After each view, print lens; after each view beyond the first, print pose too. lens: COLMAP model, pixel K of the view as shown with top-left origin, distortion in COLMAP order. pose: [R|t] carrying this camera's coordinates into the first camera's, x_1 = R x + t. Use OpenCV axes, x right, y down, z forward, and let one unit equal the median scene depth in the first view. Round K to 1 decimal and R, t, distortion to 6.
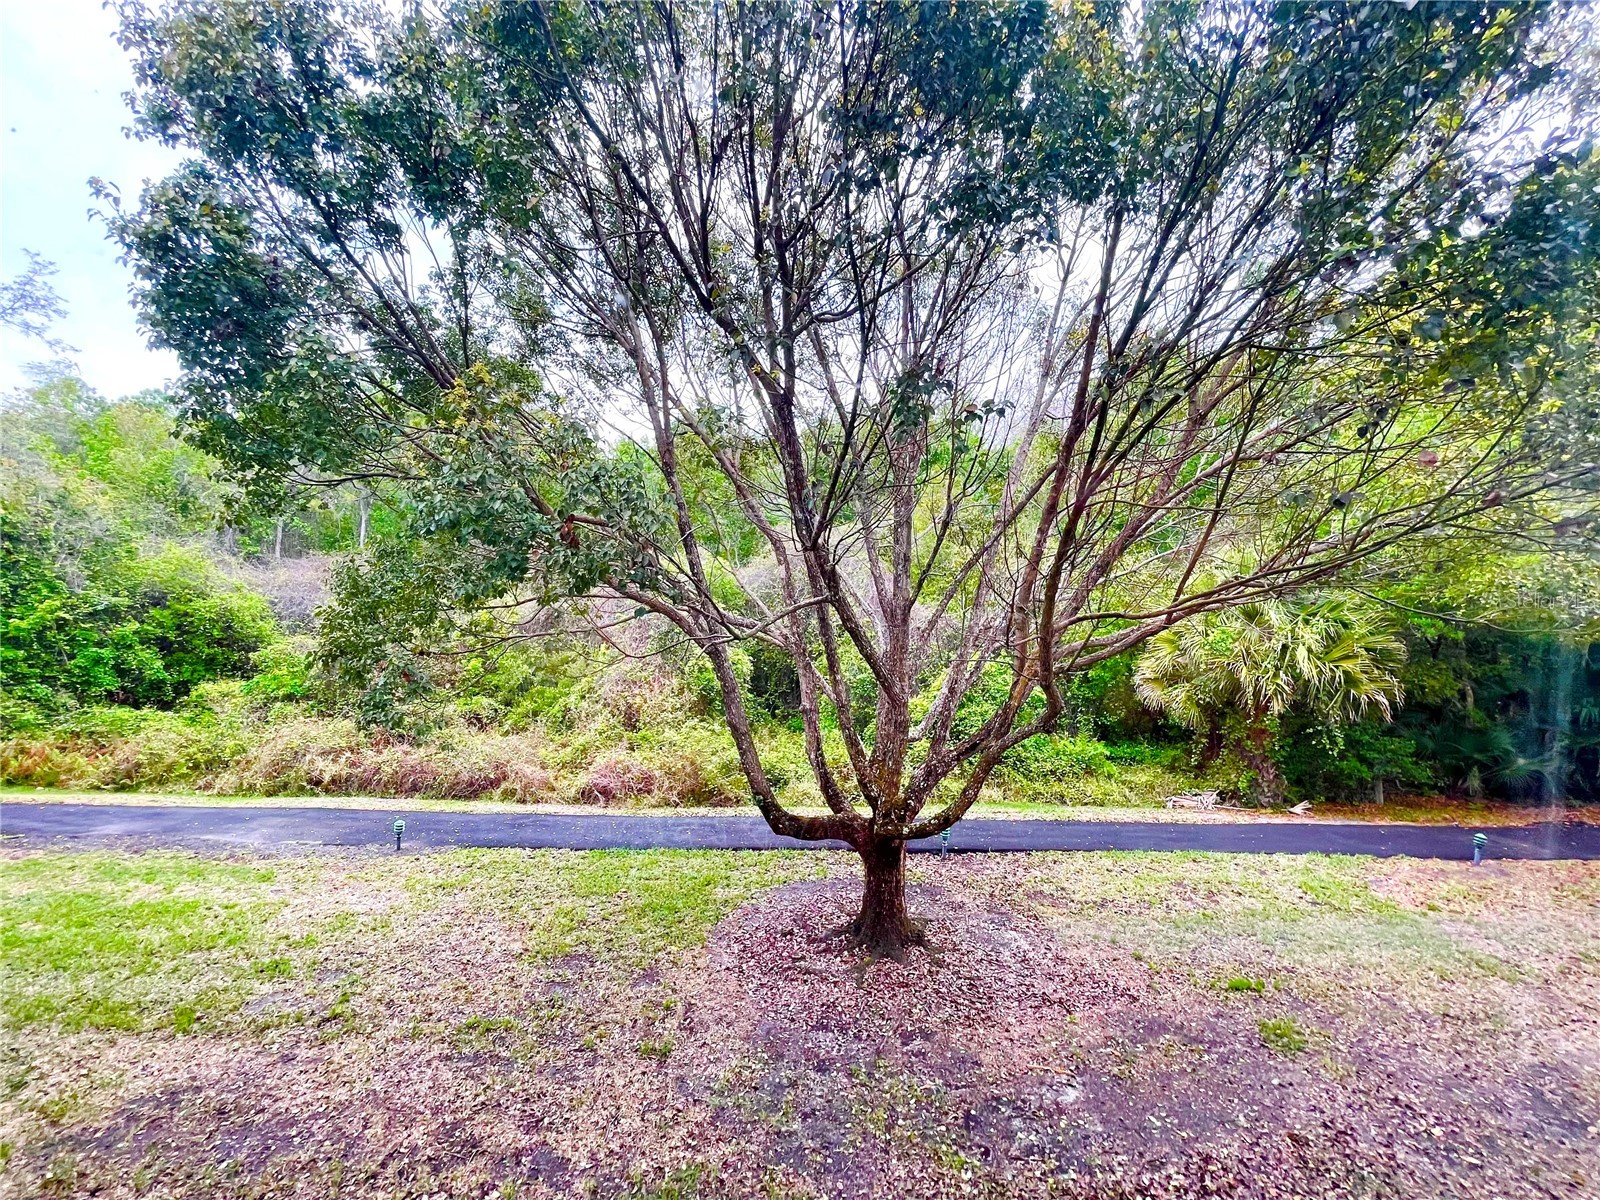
lens RADIAL K [[644.1, 0, 796.3], [0, 644.1, 595.9], [0, 0, 1]] dist [-0.007397, 0.003453]
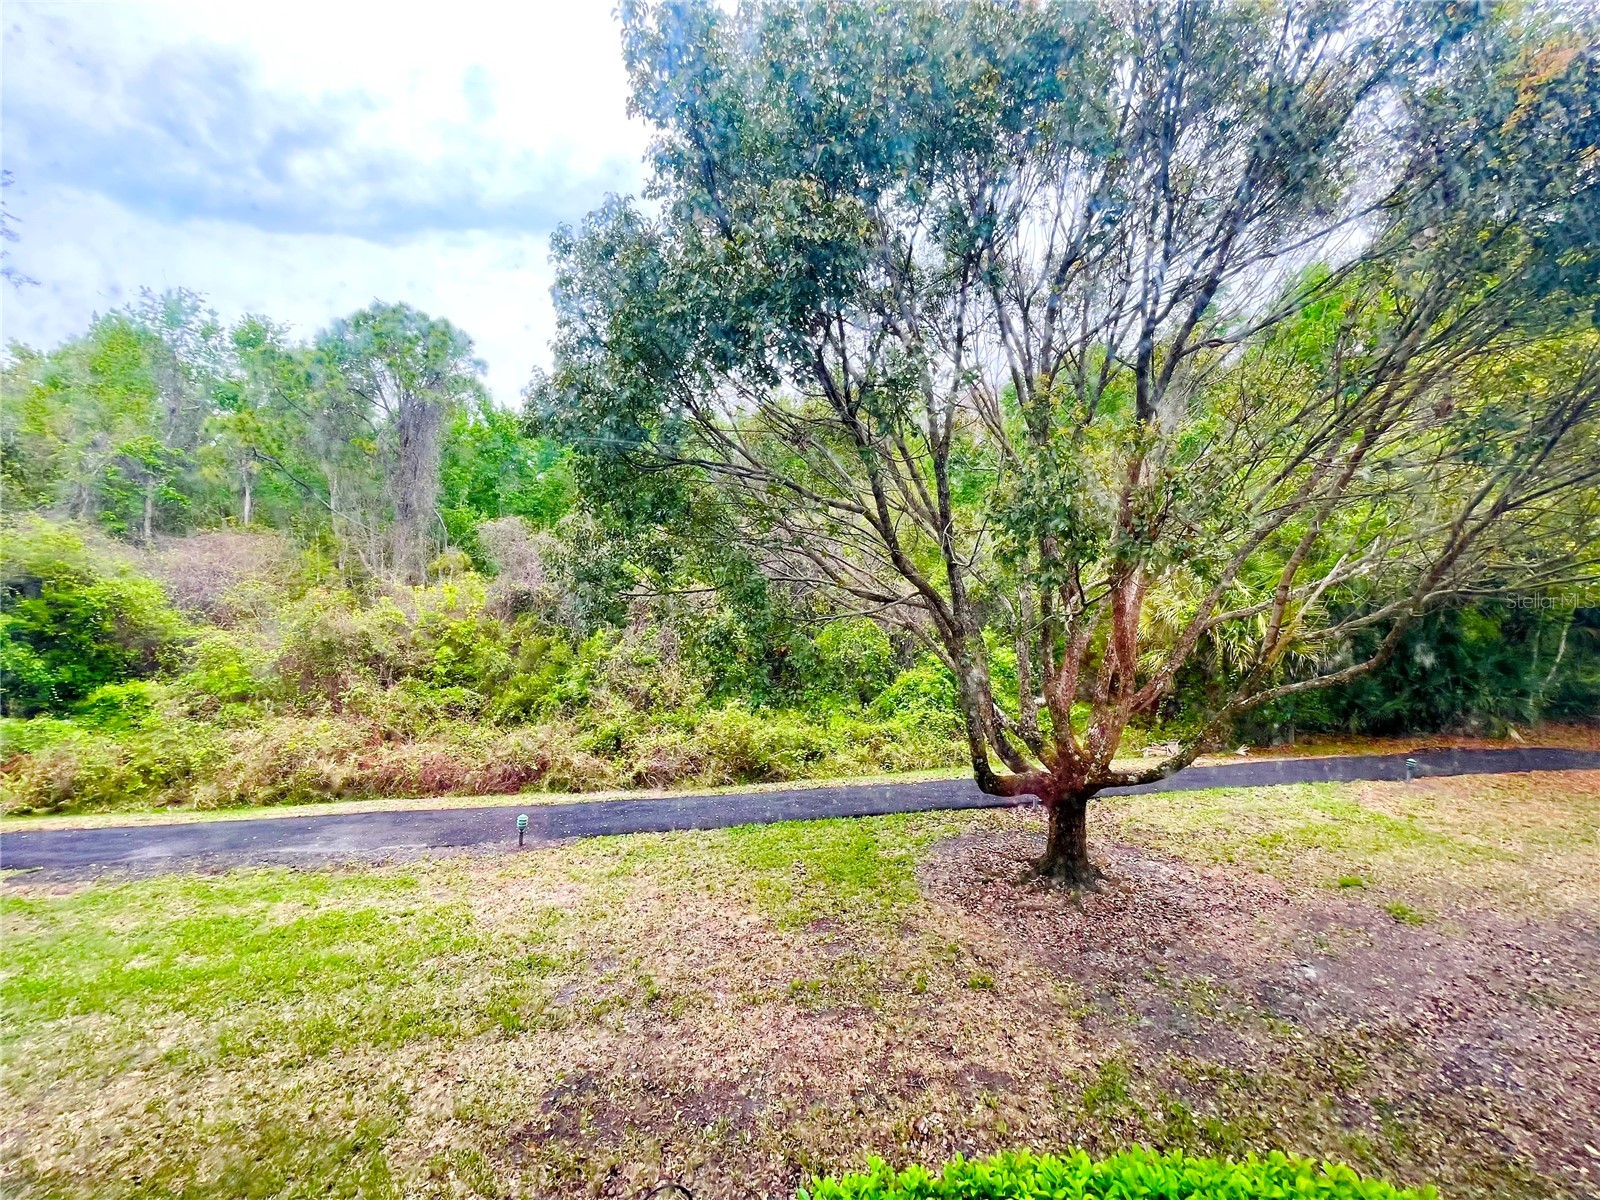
lens RADIAL K [[644.1, 0, 797.0], [0, 644.1, 601.7], [0, 0, 1]] dist [-0.007397, 0.003453]
pose [[0.981513, -0.015772, 0.190747, -0.489678], [0.008001, 0.999109, 0.041440, -0.004909], [-0.191230, -0.039148, 0.980764, -0.007750]]
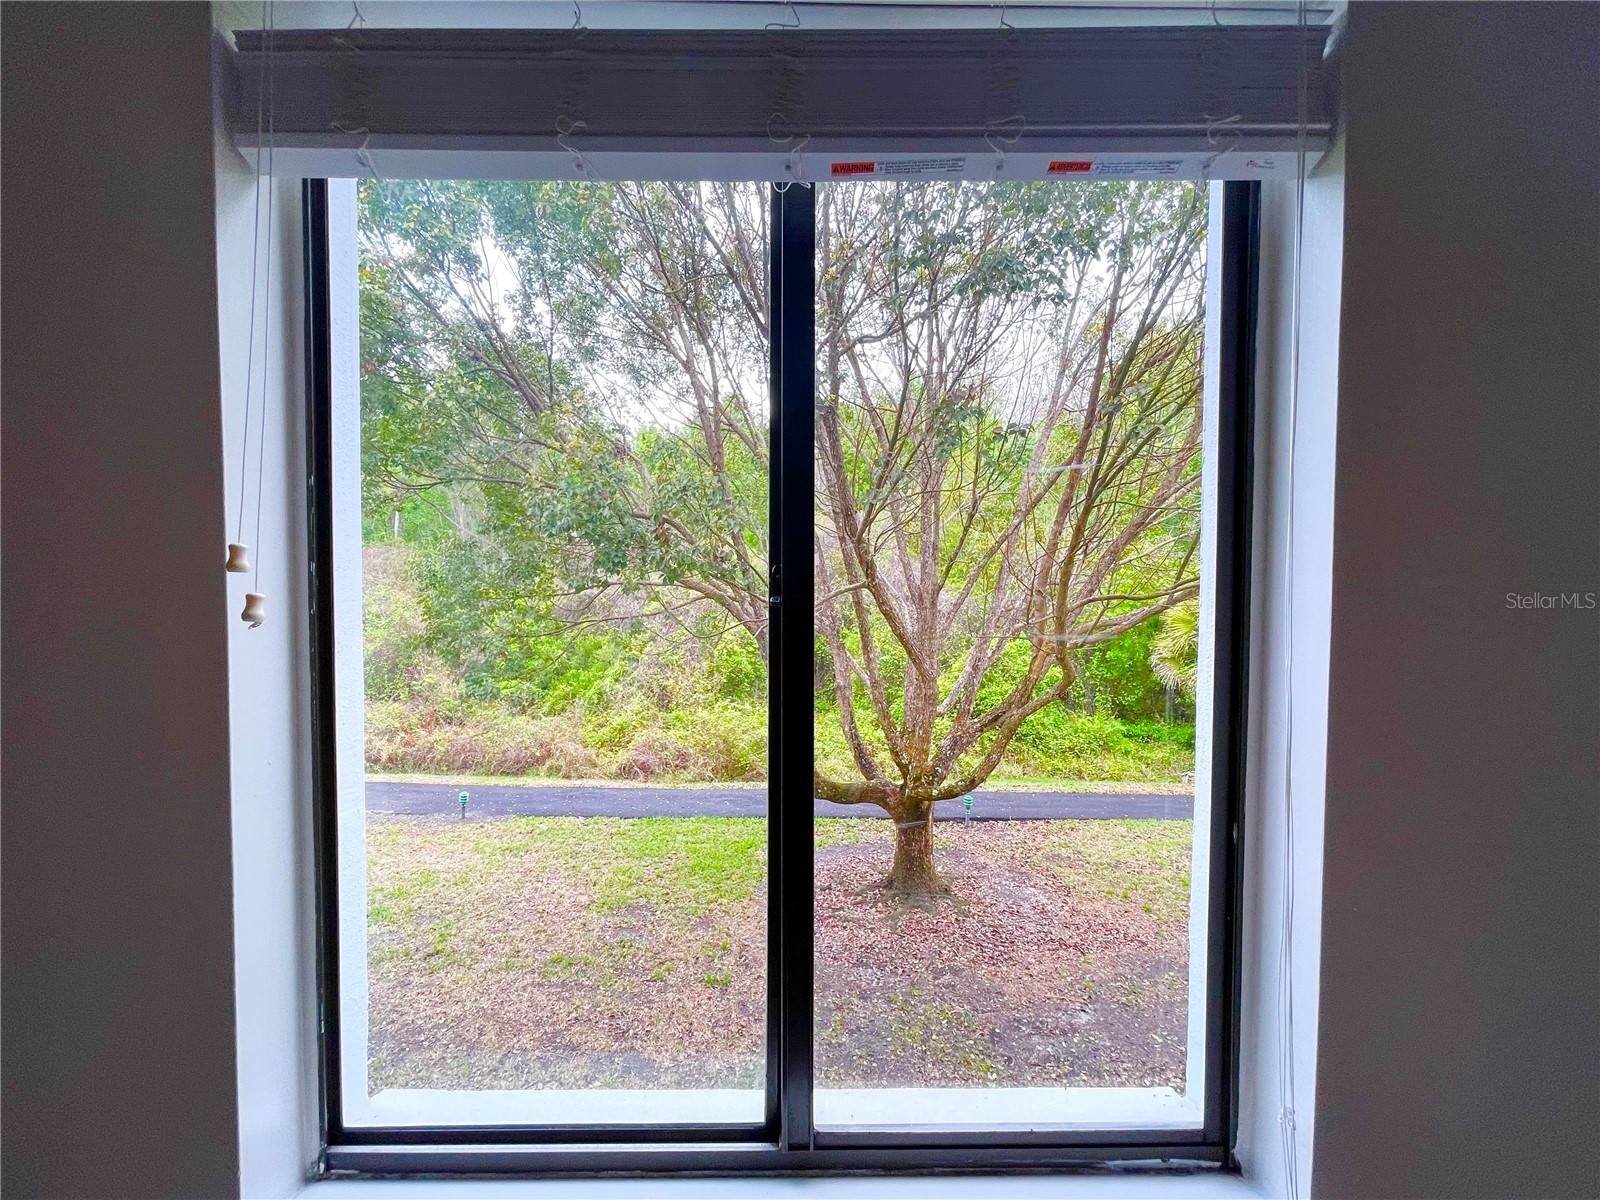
lens RADIAL K [[644.1, 0, 796.6], [0, 644.1, 597.0], [0, 0, 1]] dist [-0.007397, 0.003453]
pose [[0.999609, -0.009646, -0.026228, -0.027547], [0.010311, 0.999626, 0.025330, -0.002528], [0.025974, -0.025591, 0.999335, -0.082084]]
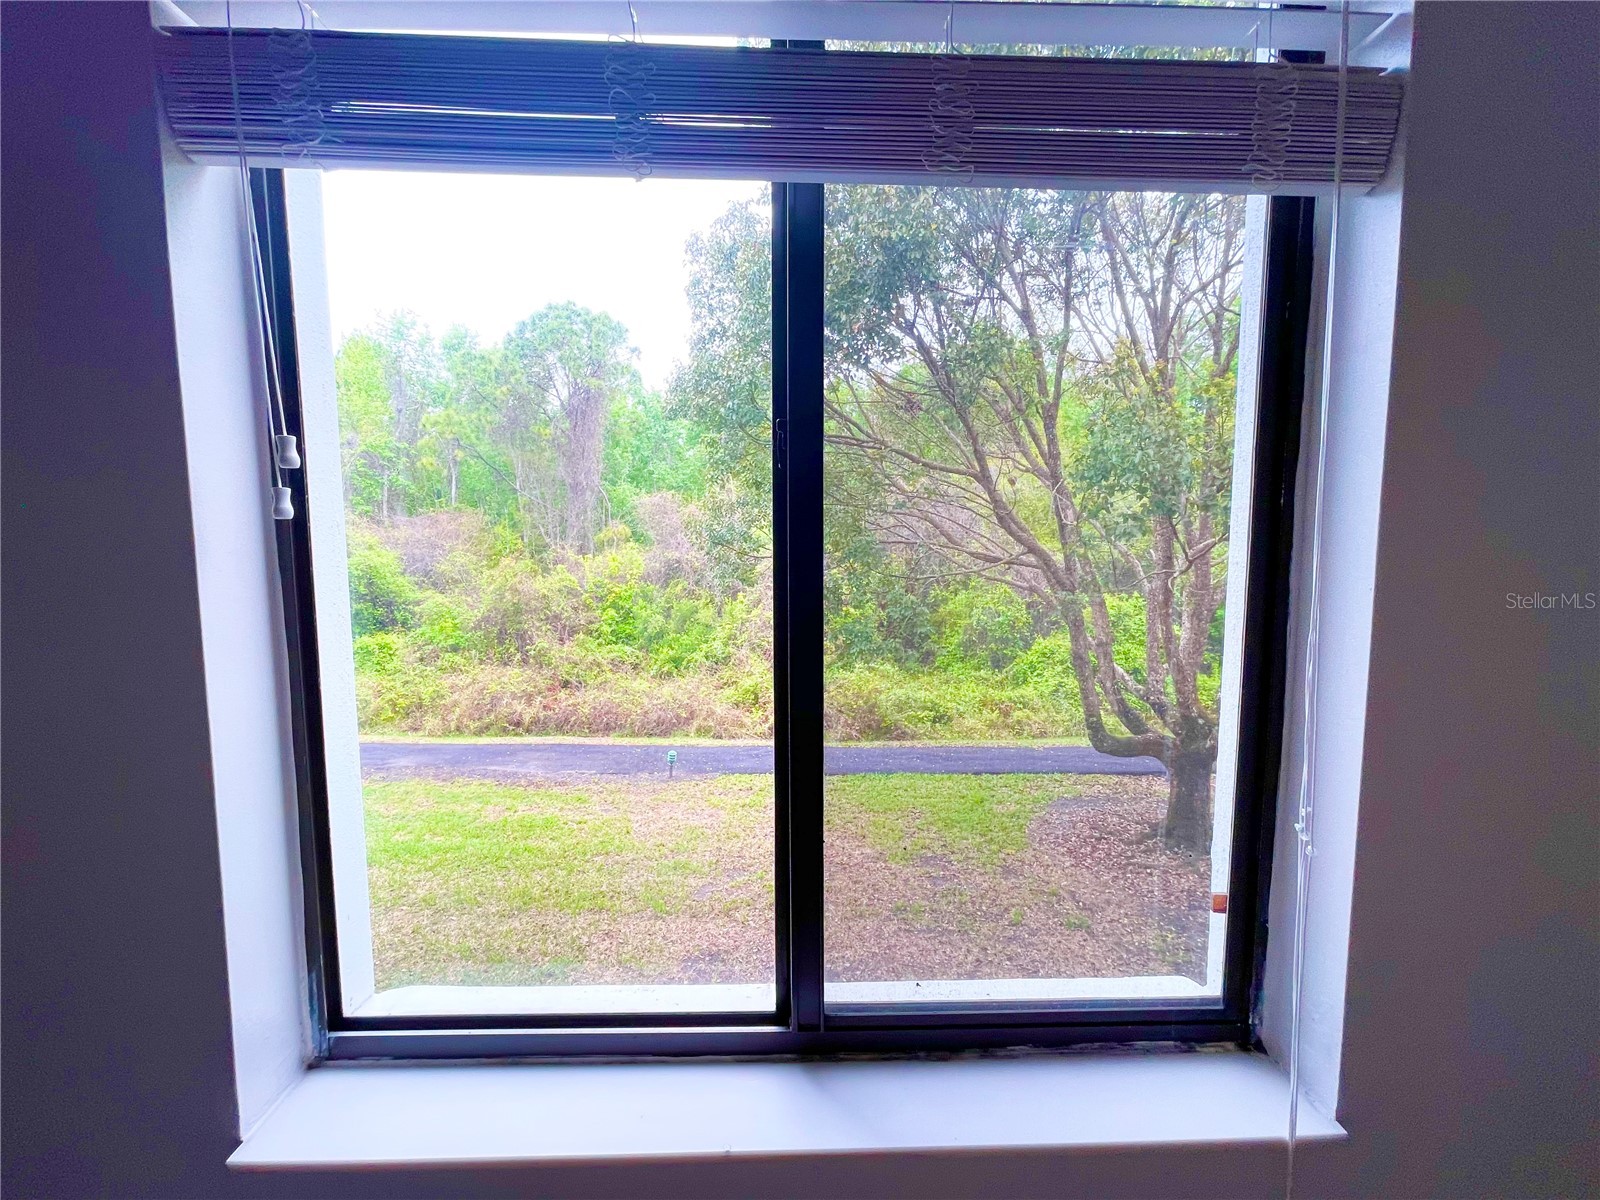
lens RADIAL K [[644.1, 0, 794.7], [0, 644.1, 596.8], [0, 0, 1]] dist [-0.007397, 0.003453]
pose [[0.999381, -0.017616, -0.030460, -0.458612], [0.019961, 0.996714, 0.078501, 0.005207], [0.028977, -0.079060, 0.996449, -0.089595]]
